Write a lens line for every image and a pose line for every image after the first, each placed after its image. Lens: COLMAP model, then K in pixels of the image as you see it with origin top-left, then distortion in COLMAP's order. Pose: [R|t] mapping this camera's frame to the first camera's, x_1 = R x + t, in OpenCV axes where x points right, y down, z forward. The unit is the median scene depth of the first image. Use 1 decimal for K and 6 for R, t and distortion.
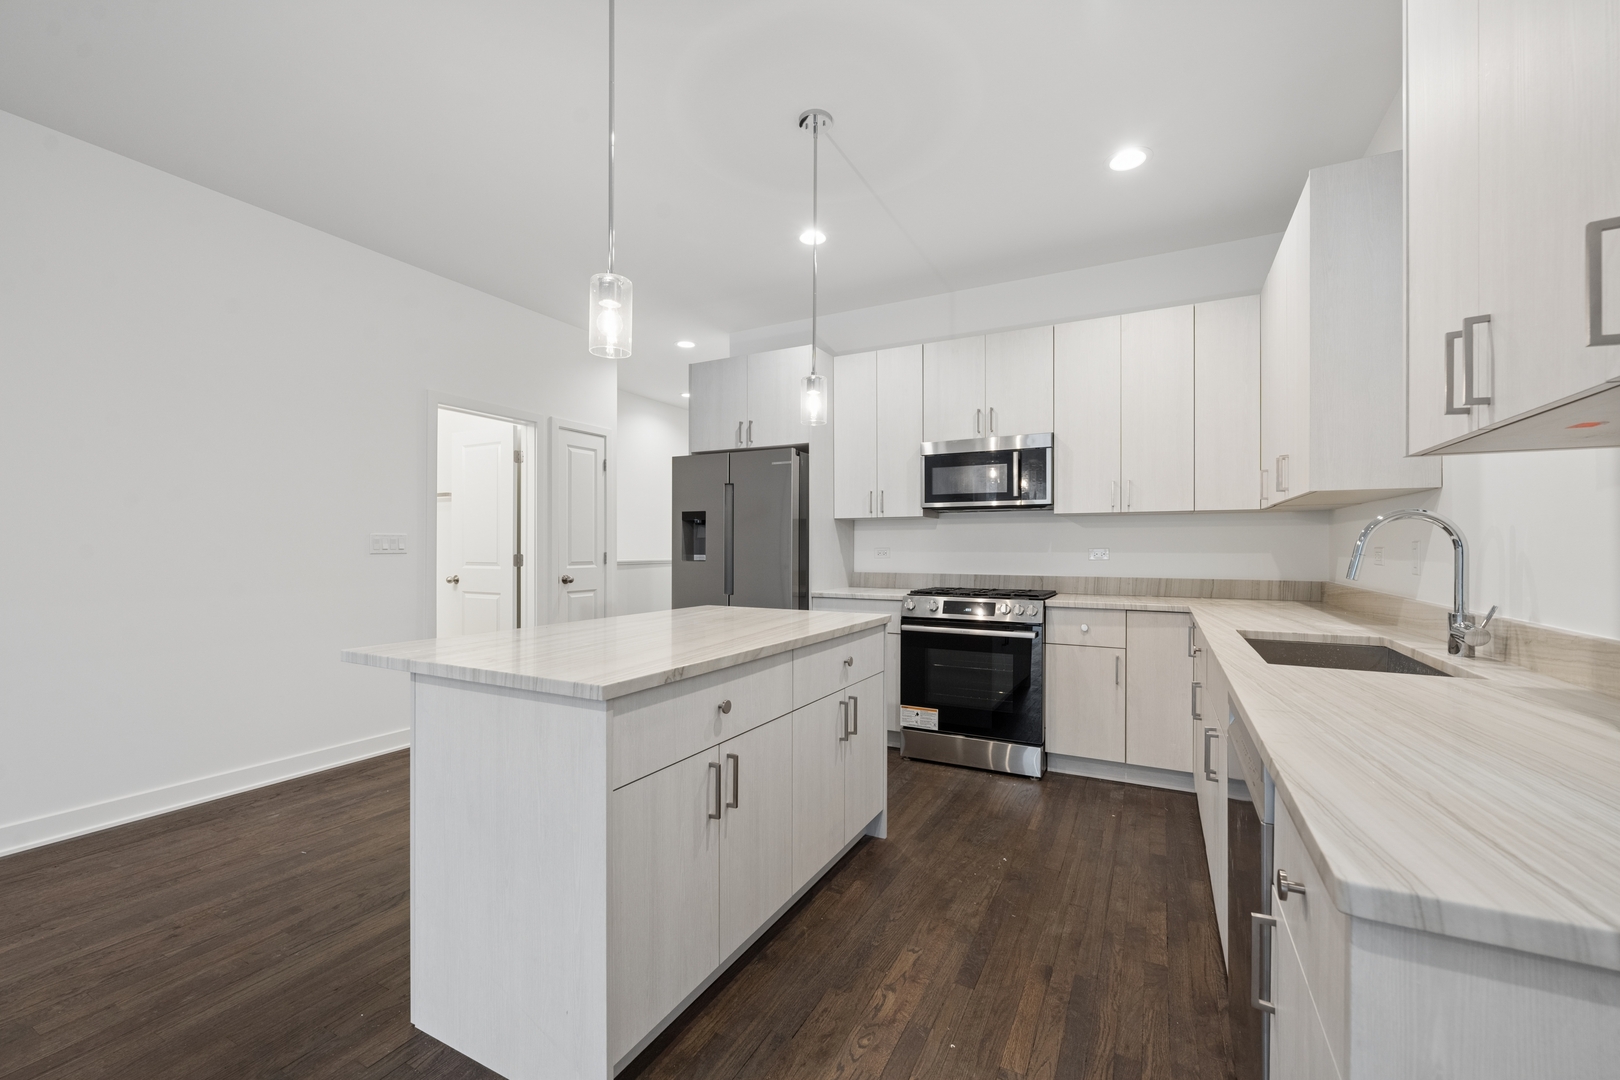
lens RADIAL K [[658.7, 0, 809.3], [0, 658.7, 547.8], [0, 0, 1]] dist [-0.006120, -0.000127]
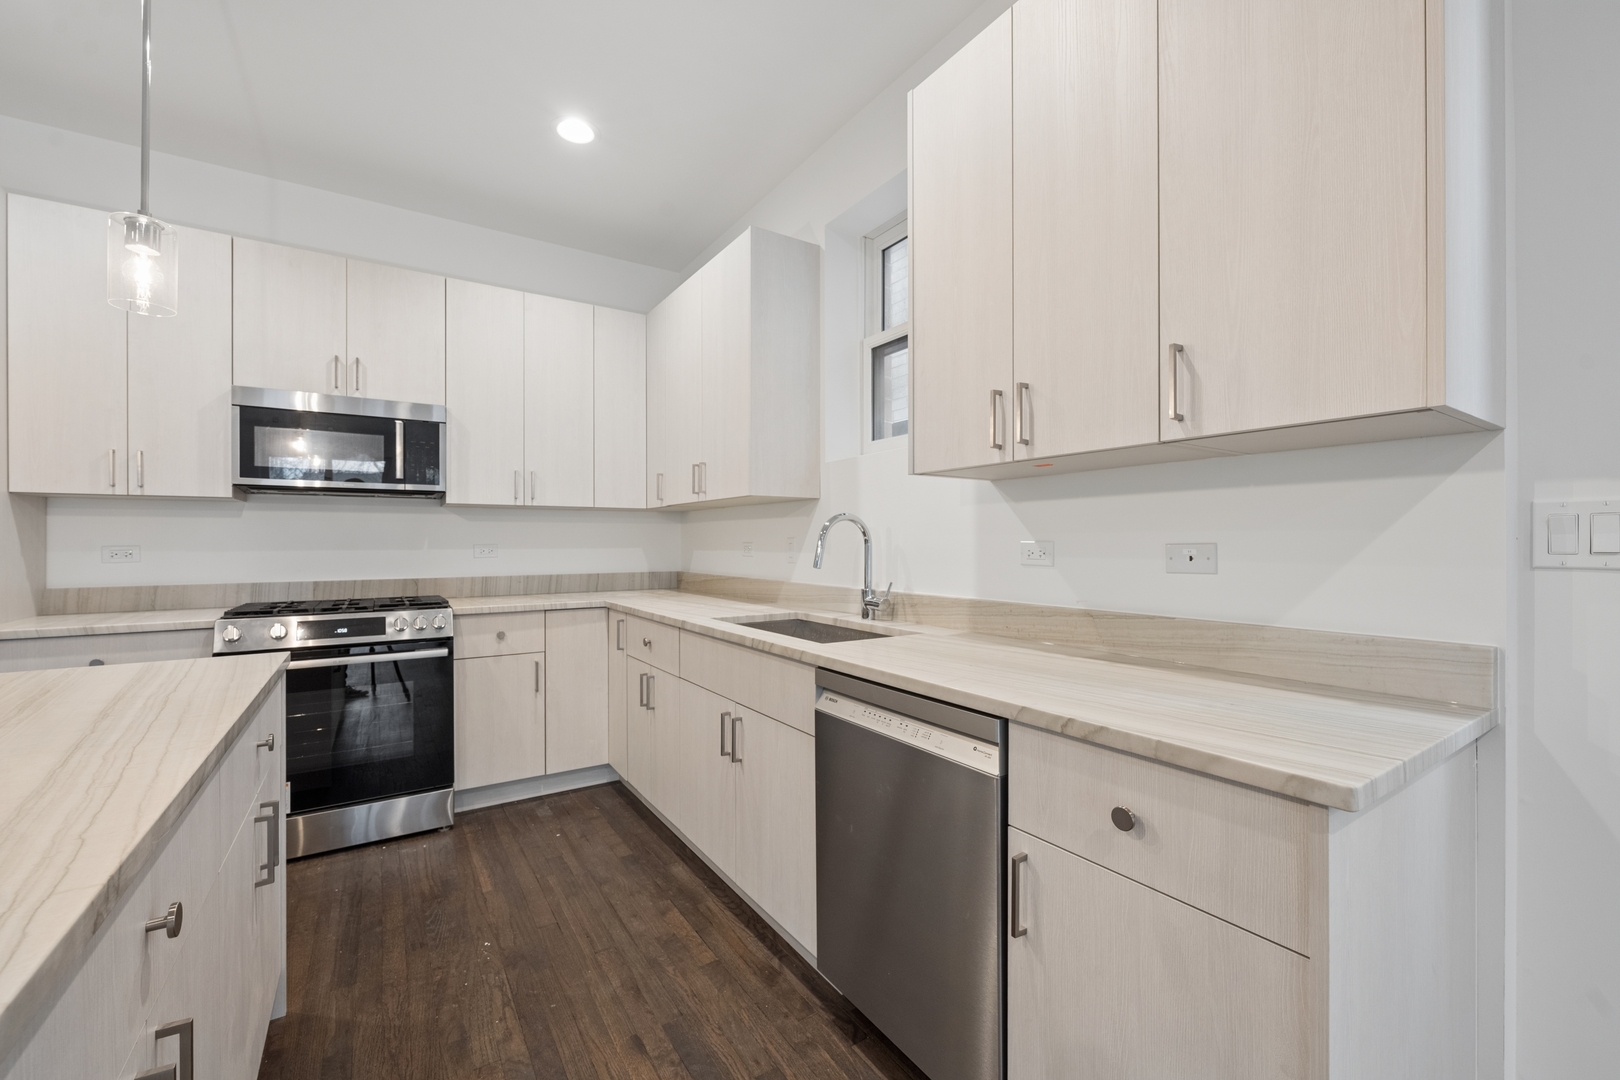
lens RADIAL K [[655.9, 0, 807.9], [0, 655.9, 541.7], [0, 0, 1]] dist [-0.002261, -0.000088]
pose [[0.482853, -0.001521, 0.875700, -0.145601], [0.004132, 0.999991, -0.000541, -0.000645], [-0.875692, 0.003880, 0.482855, 0.213126]]
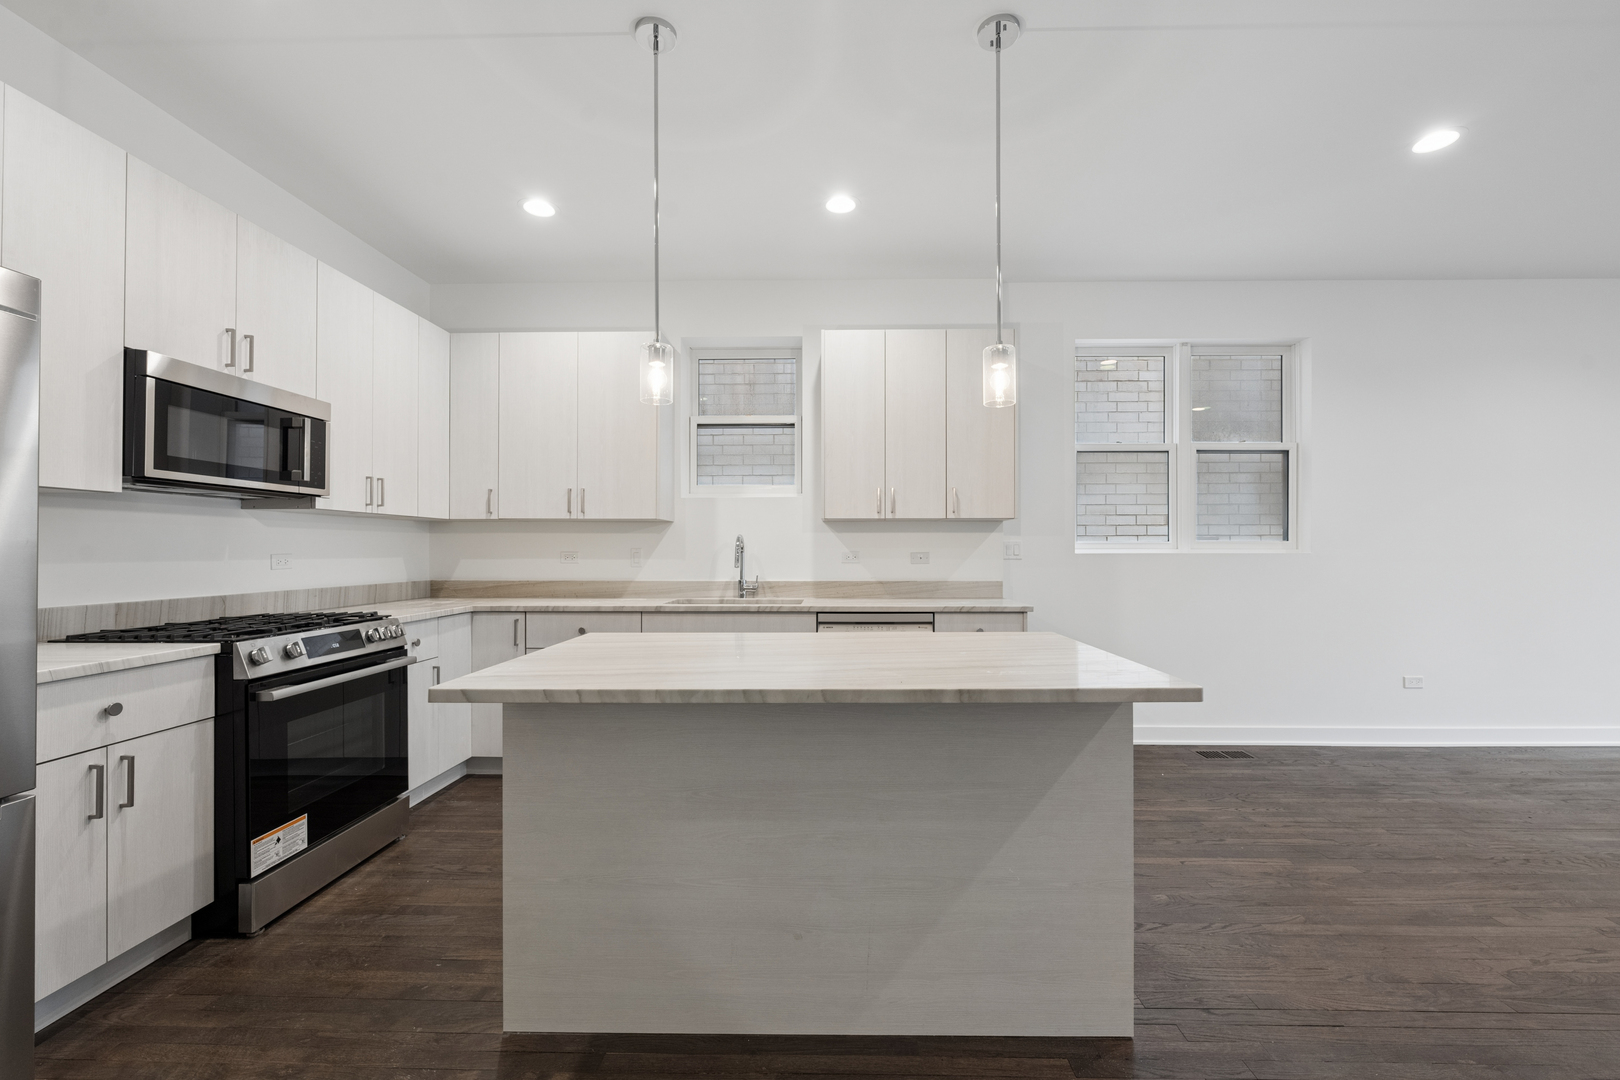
lens RADIAL K [[660.3, 0, 822.4], [0, 660.3, 547.1], [0, 0, 1]] dist [-0.005612, -0.000018]
pose [[-0.449184, 0.003366, 0.893433, -0.611007], [0.000789, 0.999994, -0.003371, -0.004563], [-0.893439, -0.000809, -0.449184, 0.886570]]
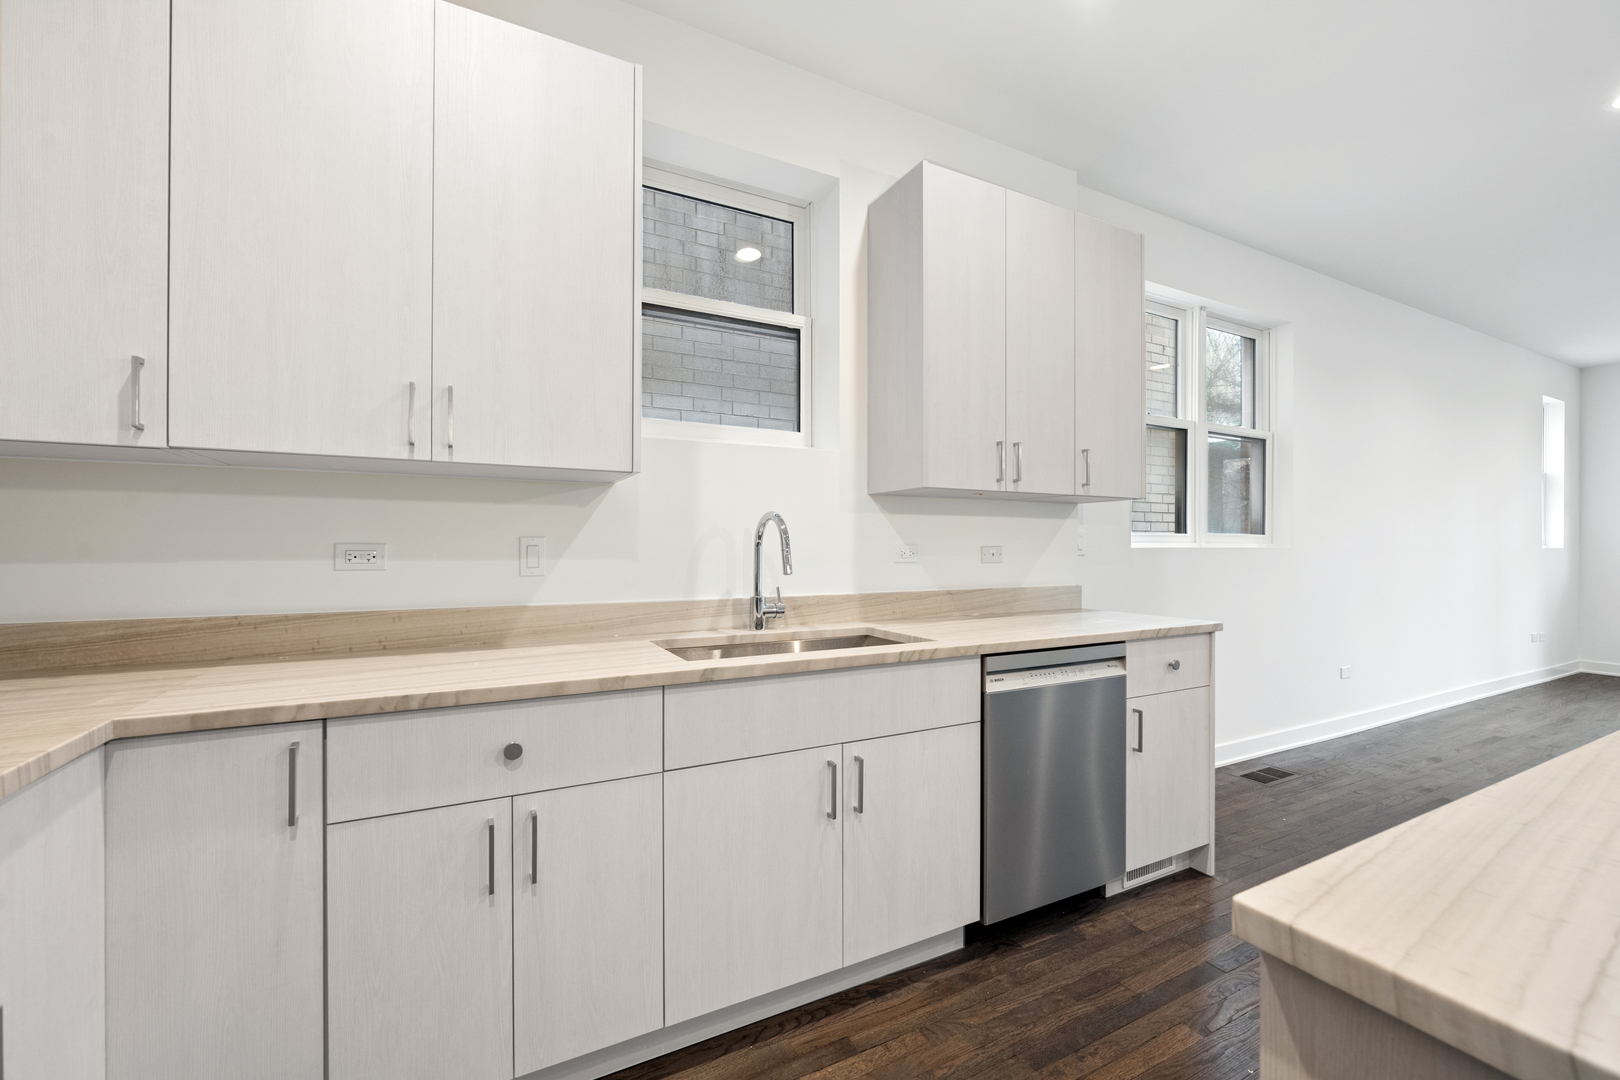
lens RADIAL K [[658.7, 0, 809.3], [0, 658.7, 547.8], [0, 0, 1]] dist [-0.006120, -0.000127]
pose [[-0.822105, -0.004639, 0.569316, 0.094553], [-0.002162, 0.999985, 0.005026, -0.000318], [-0.569331, 0.002901, -0.822103, 0.975499]]
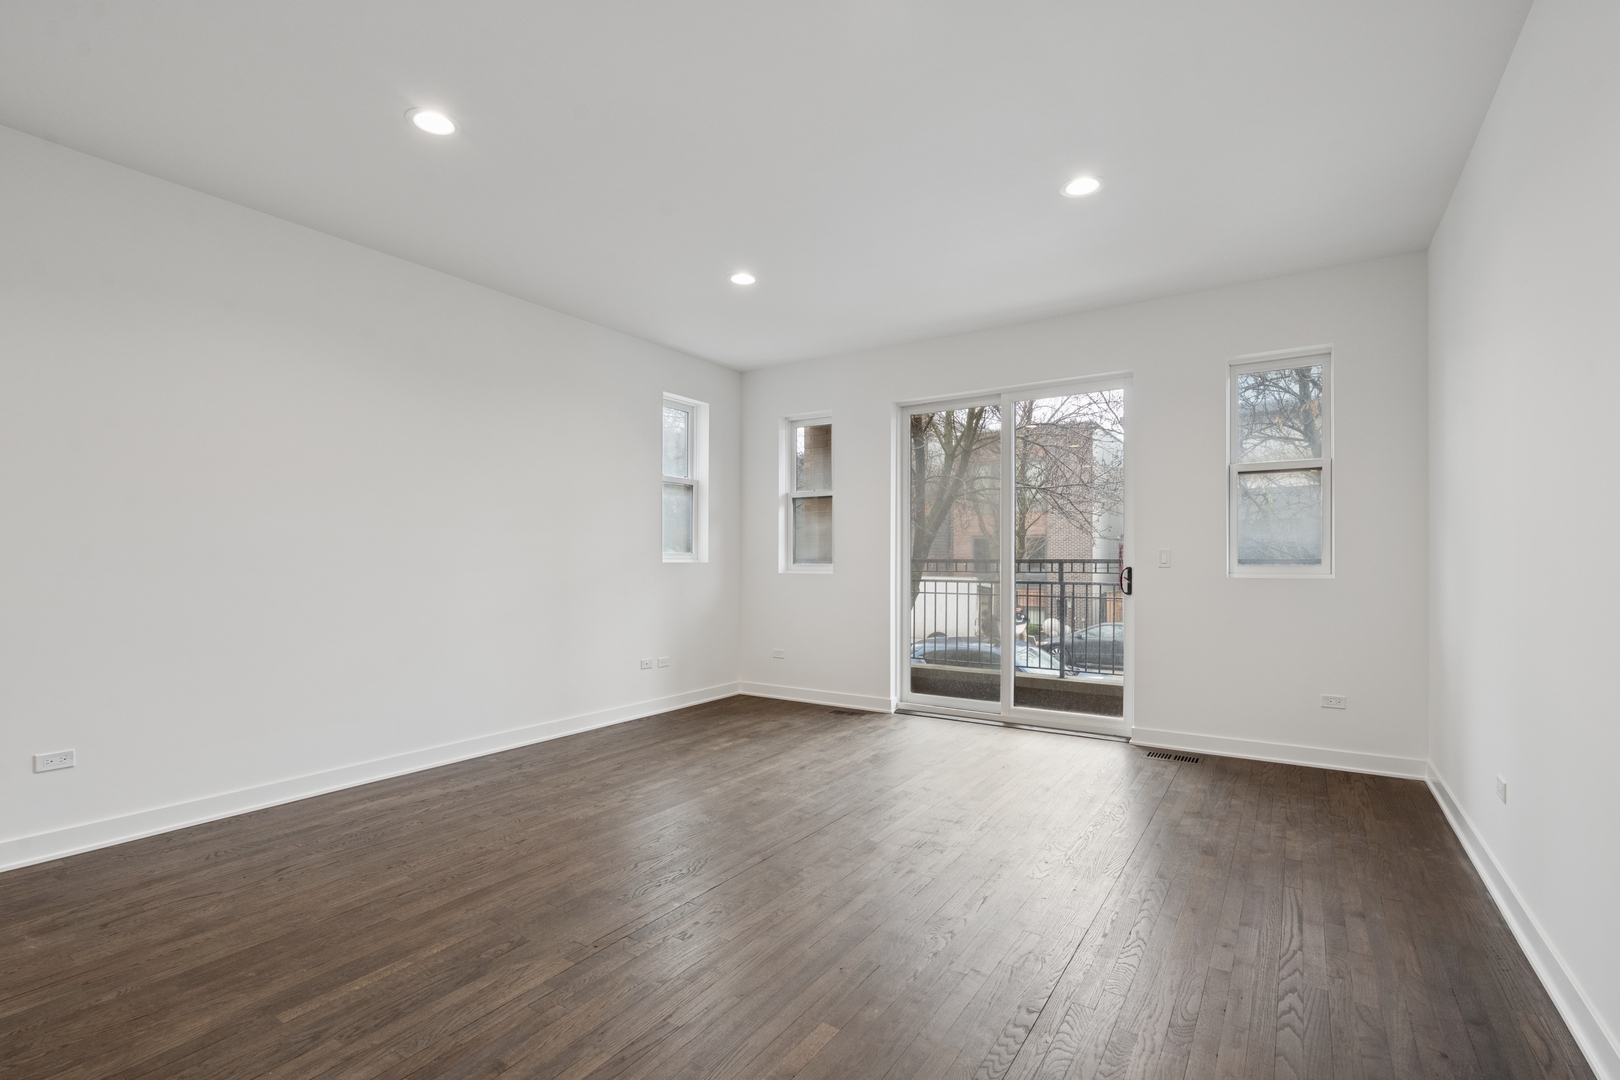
lens RADIAL K [[741.1, 0, 811.5], [0, 741.1, 559.2], [0, 0, 1]] dist [-0.000210, 0.000040]
pose [[-0.995404, -0.002465, 0.095736, -0.996907], [-0.002479, 0.999997, -0.000029, -0.002580], [-0.095736, -0.000266, -0.995407, 0.182406]]
